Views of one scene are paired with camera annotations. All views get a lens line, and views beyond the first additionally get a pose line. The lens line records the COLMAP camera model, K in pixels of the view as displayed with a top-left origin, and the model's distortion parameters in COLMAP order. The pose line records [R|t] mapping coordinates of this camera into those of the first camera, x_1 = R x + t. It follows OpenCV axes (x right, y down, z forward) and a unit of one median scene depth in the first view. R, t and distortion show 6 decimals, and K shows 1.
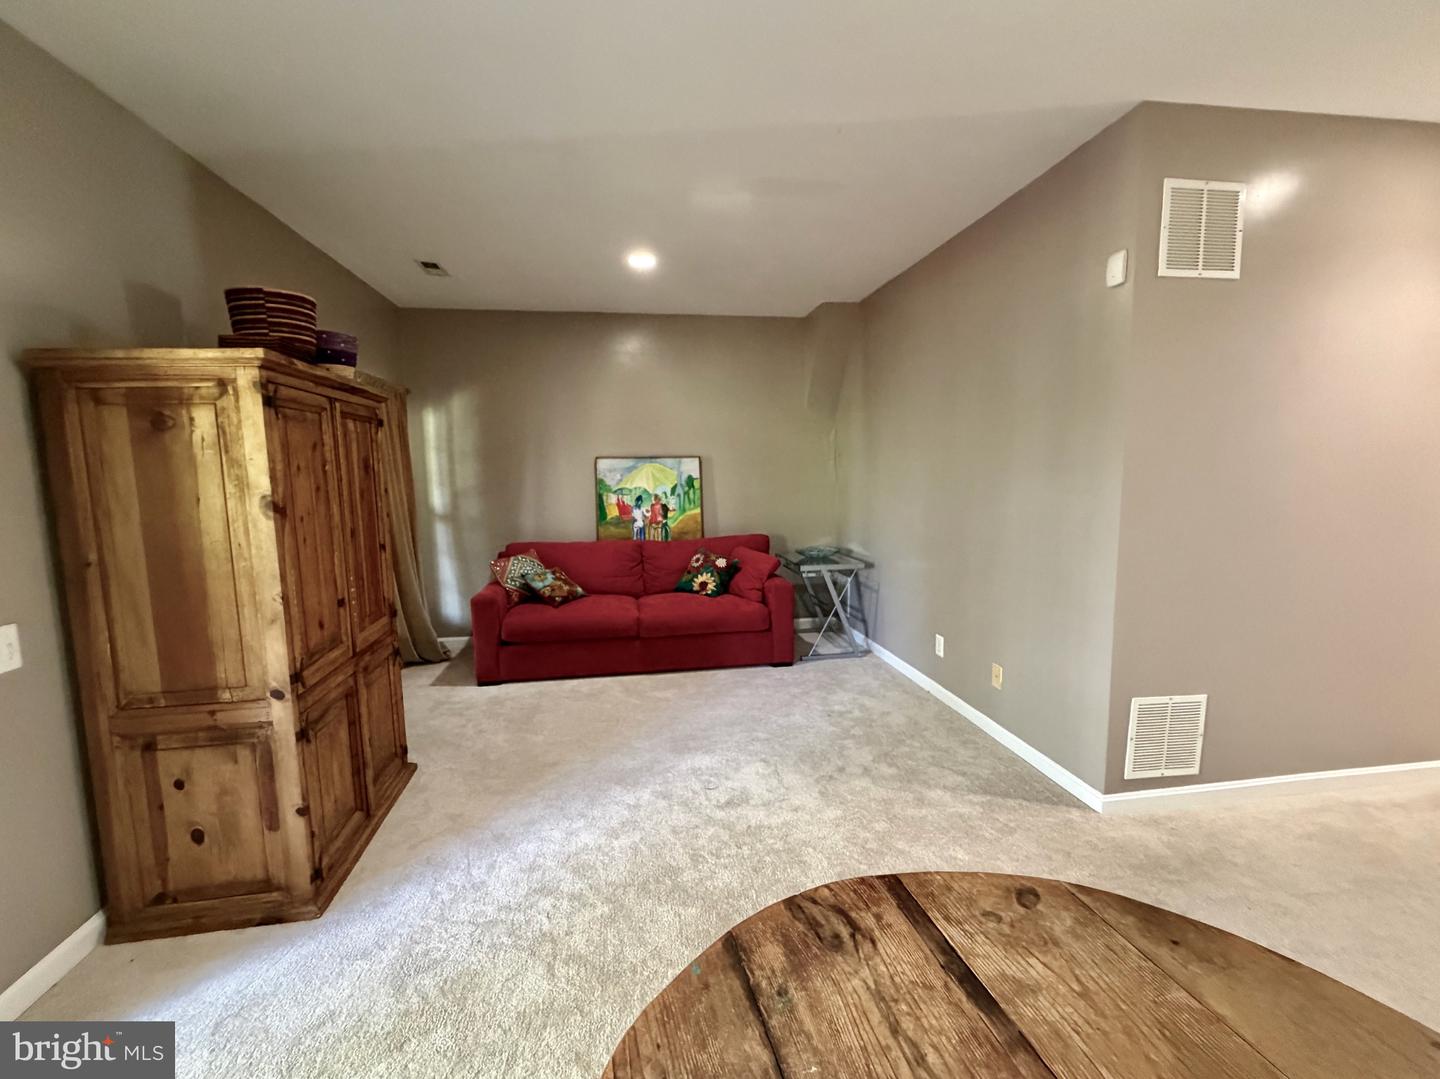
lens RADIAL K [[625.1, 0, 715.7], [0, 625.1, 537.4], [0, 0, 1]] dist [0.001662, -0.000875]
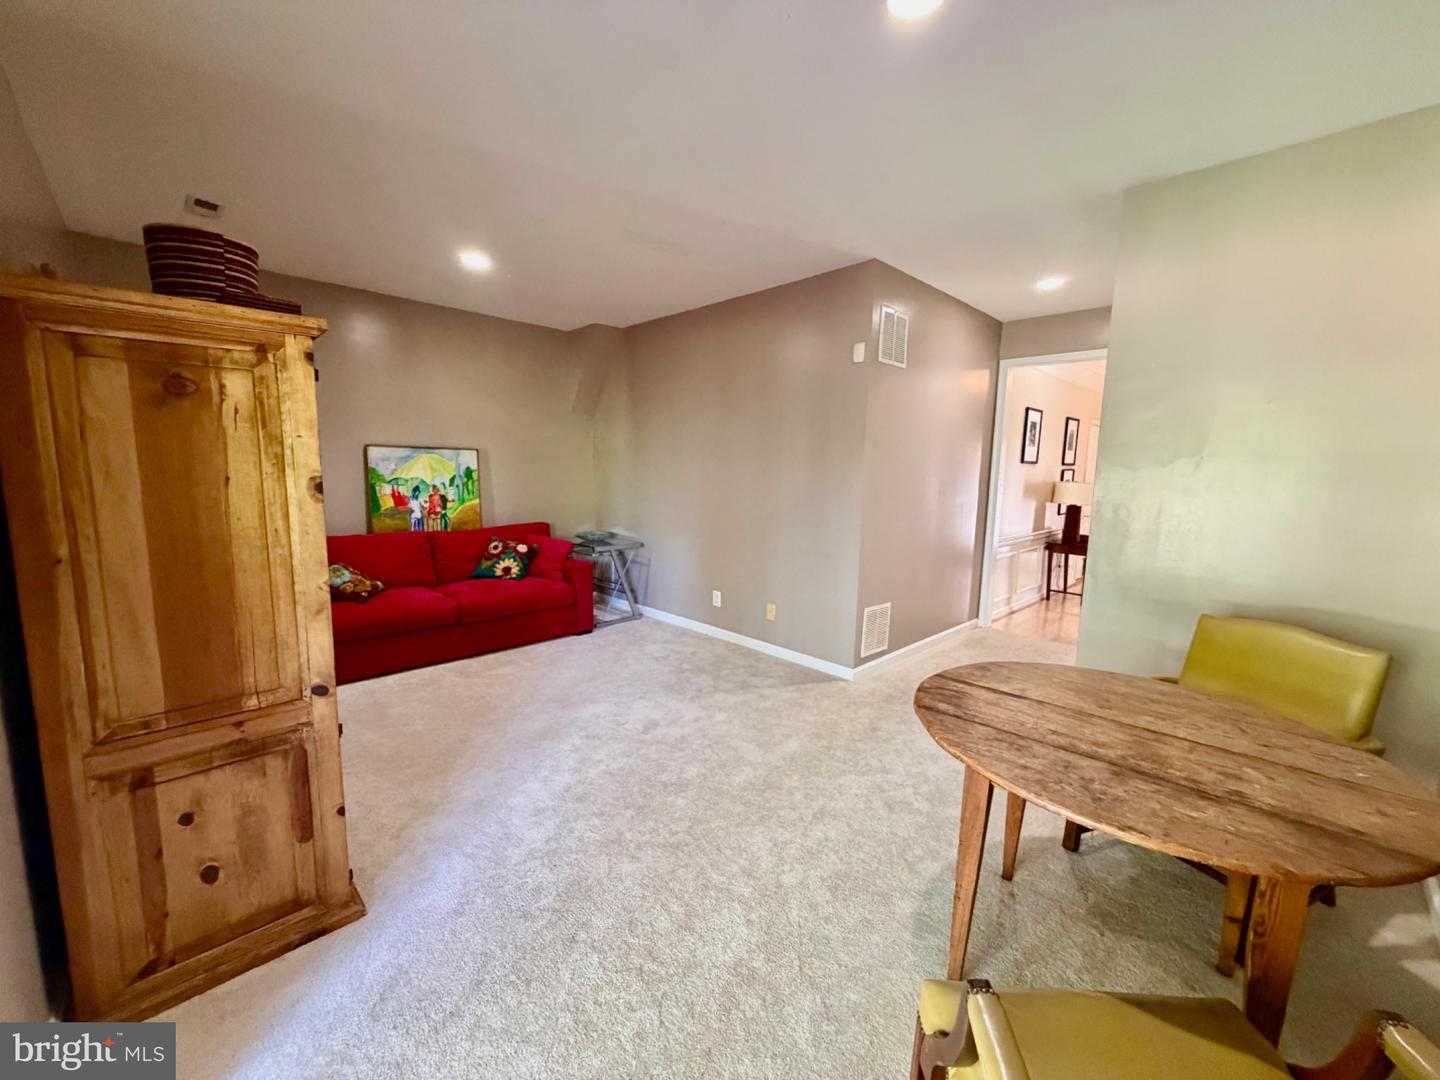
lens RADIAL K [[577.8, 0, 720.3], [0, 577.8, 537.7], [0, 0, 1]] dist [-0.000170, 0.000693]
pose [[0.811283, -0.039238, 0.583336, -0.449731], [0.031559, 0.999230, 0.023321, 0.014039], [-0.583802, -0.000511, 0.811896, -0.030282]]
